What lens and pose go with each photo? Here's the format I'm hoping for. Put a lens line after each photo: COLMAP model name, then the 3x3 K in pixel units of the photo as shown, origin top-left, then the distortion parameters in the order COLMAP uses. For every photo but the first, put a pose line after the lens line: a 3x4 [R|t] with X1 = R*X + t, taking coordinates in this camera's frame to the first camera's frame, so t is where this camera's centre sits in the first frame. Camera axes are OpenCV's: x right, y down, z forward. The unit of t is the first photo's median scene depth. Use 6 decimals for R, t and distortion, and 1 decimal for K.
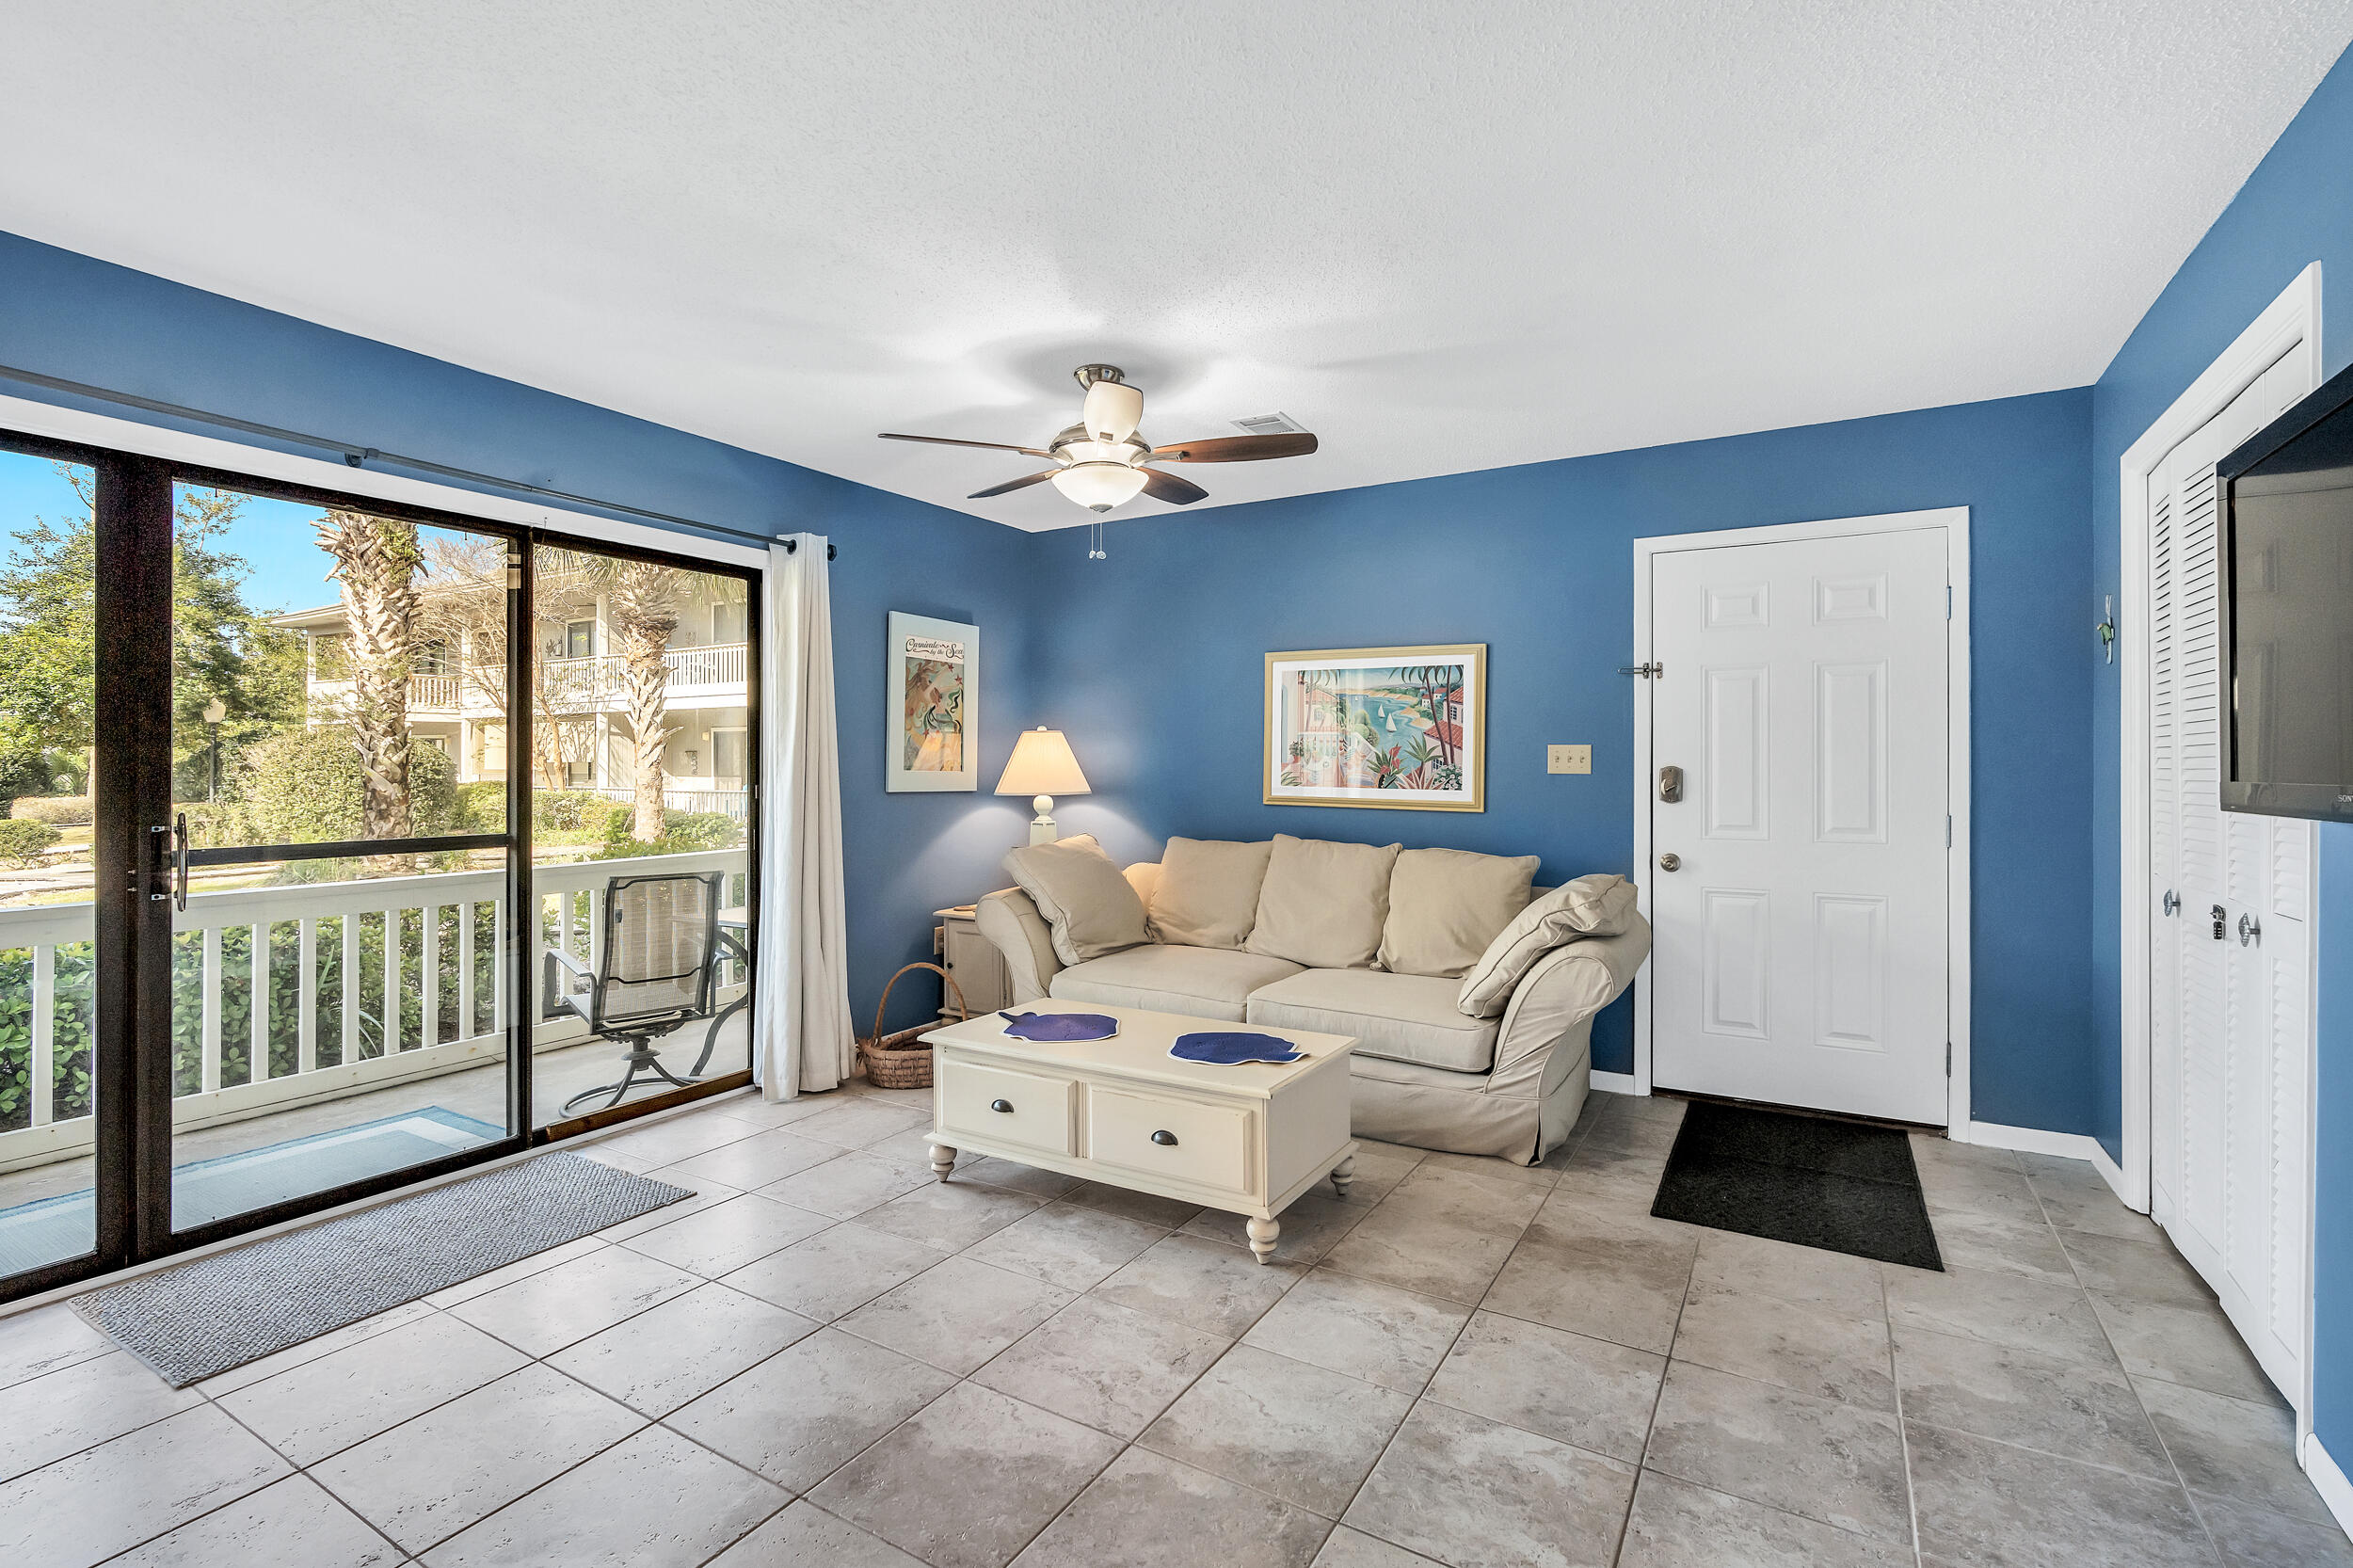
lens RADIAL K [[1062.7, 0, 1183.2], [0, 1062.7, 769.8], [0, 0, 1]] dist [-0.004706, 0.000129]
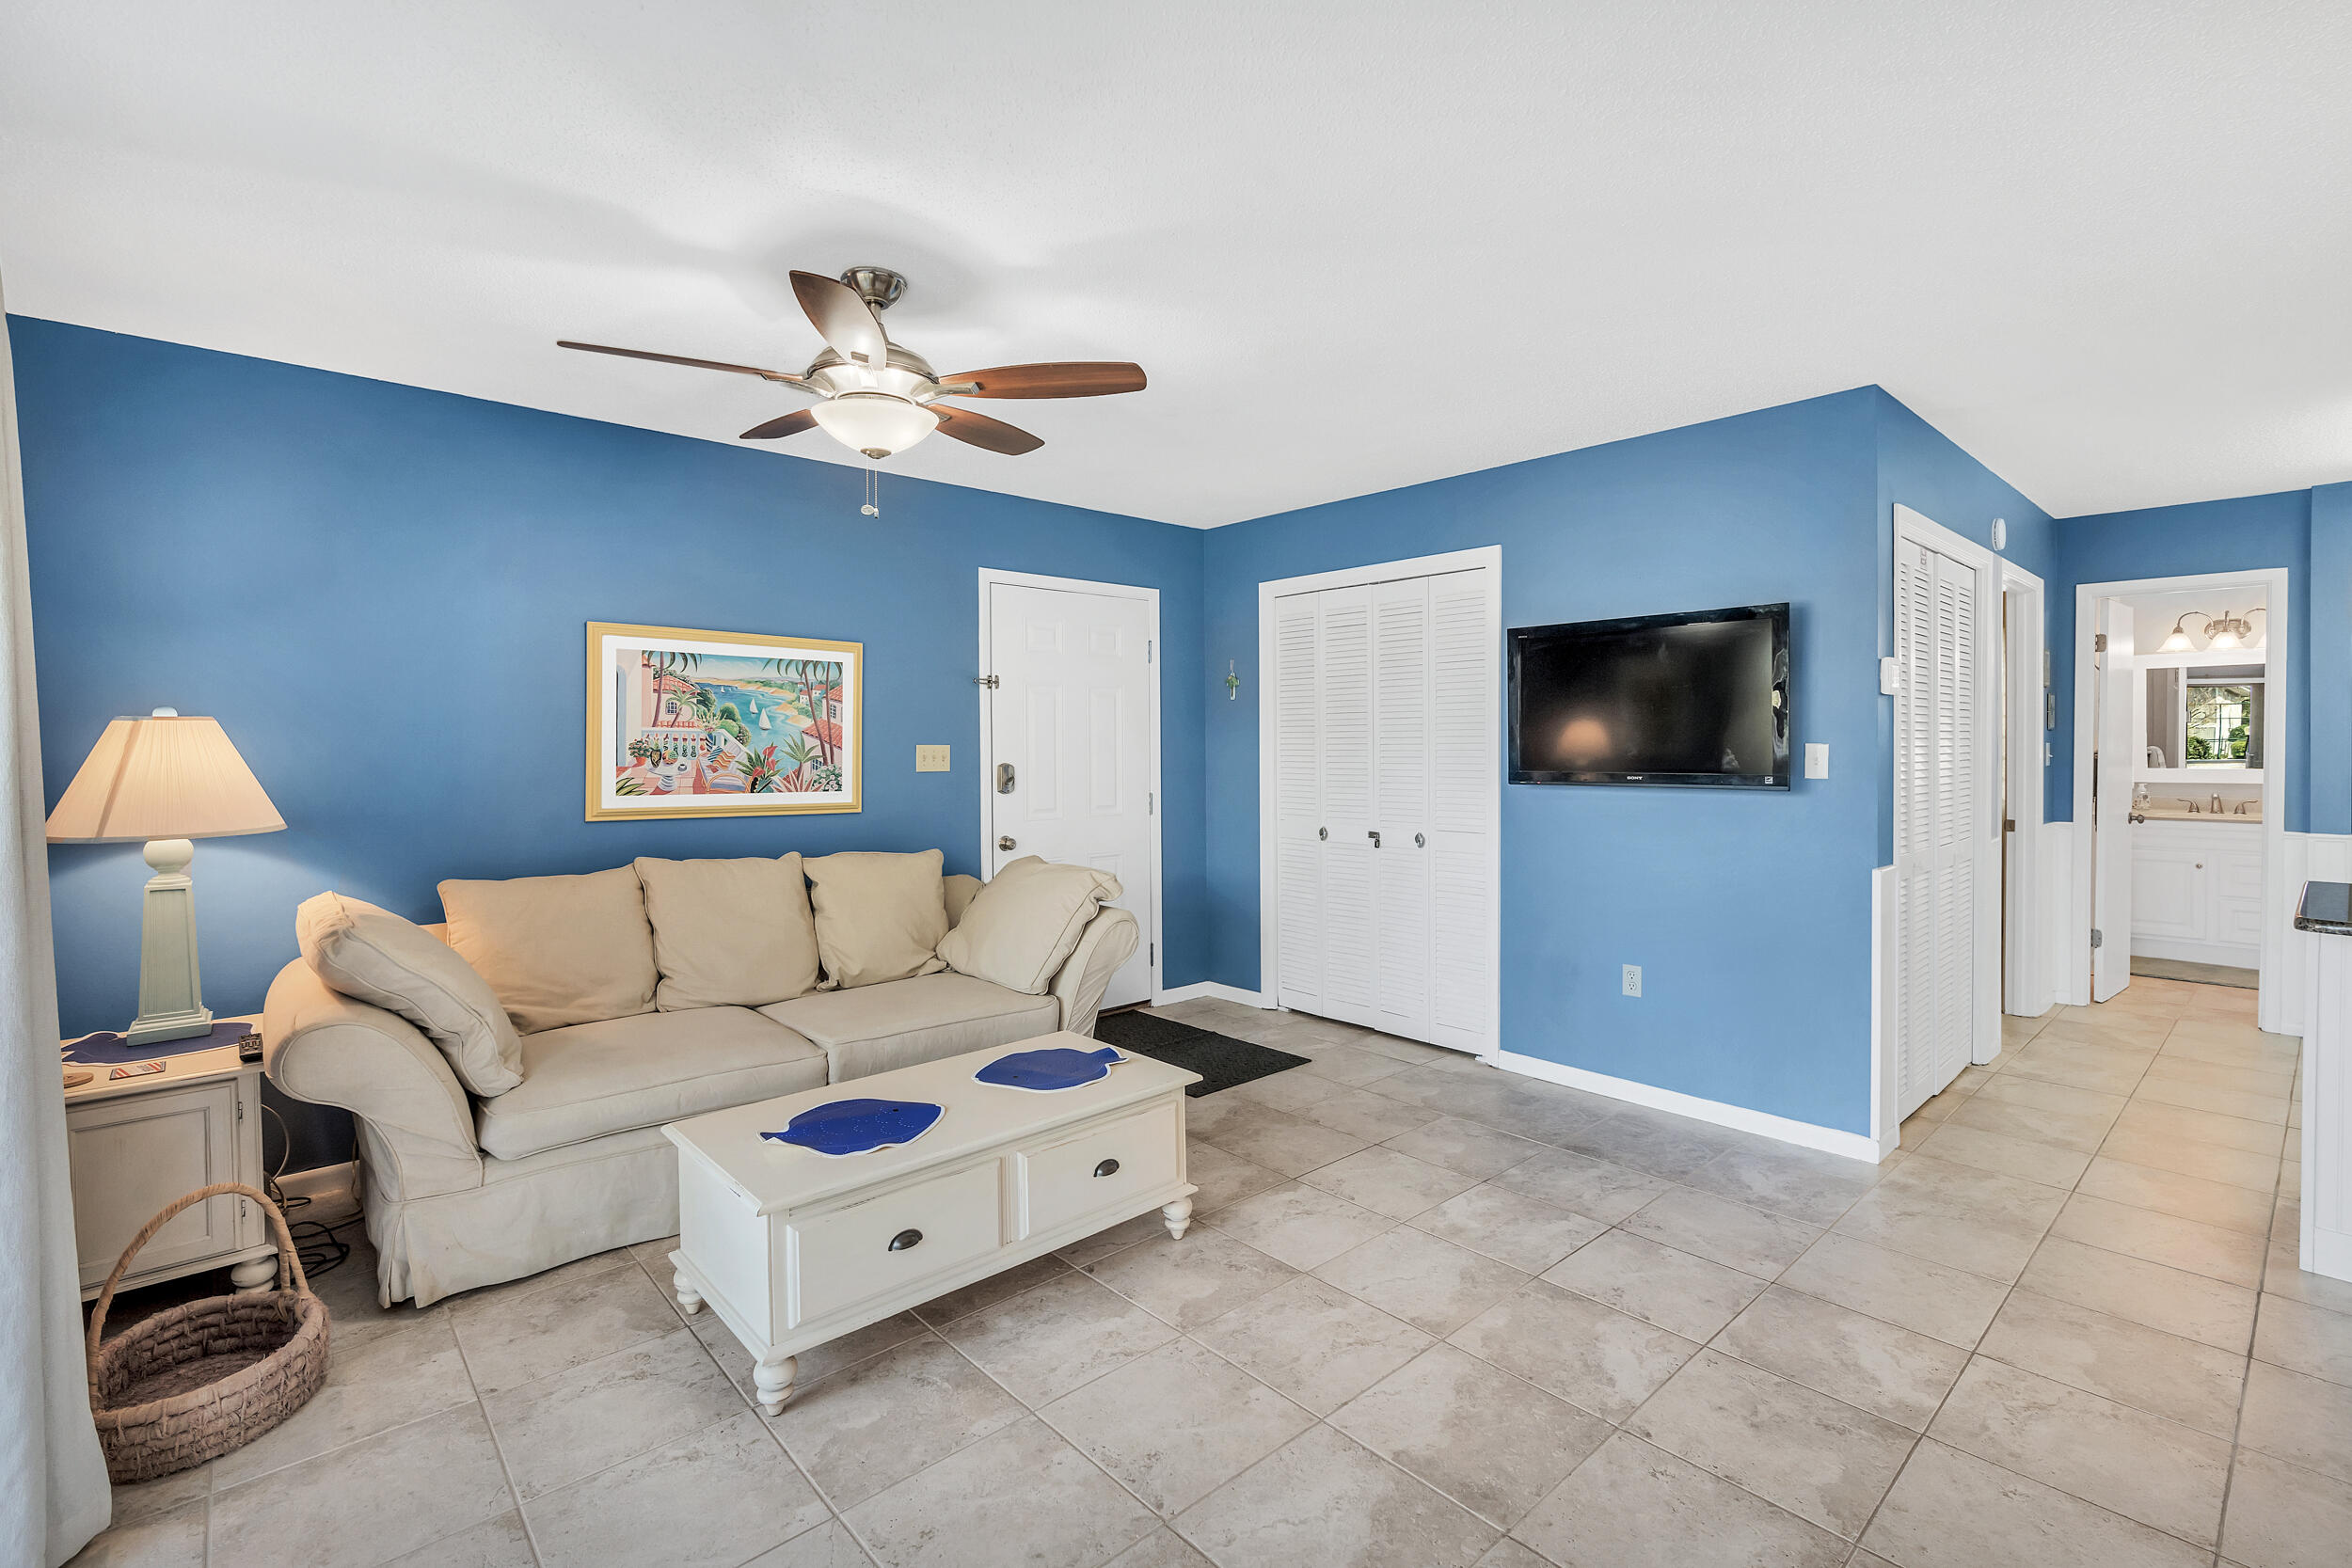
lens RADIAL K [[1062.1, 0, 1182.7], [0, 1062.1, 769.8], [0, 0, 1]] dist [-0.004706, 0.000129]
pose [[0.295729, -0.028512, 0.954846, -0.623646], [0.005828, 0.999590, 0.028043, -0.028077], [-0.955254, -0.002728, 0.295773, 0.449202]]
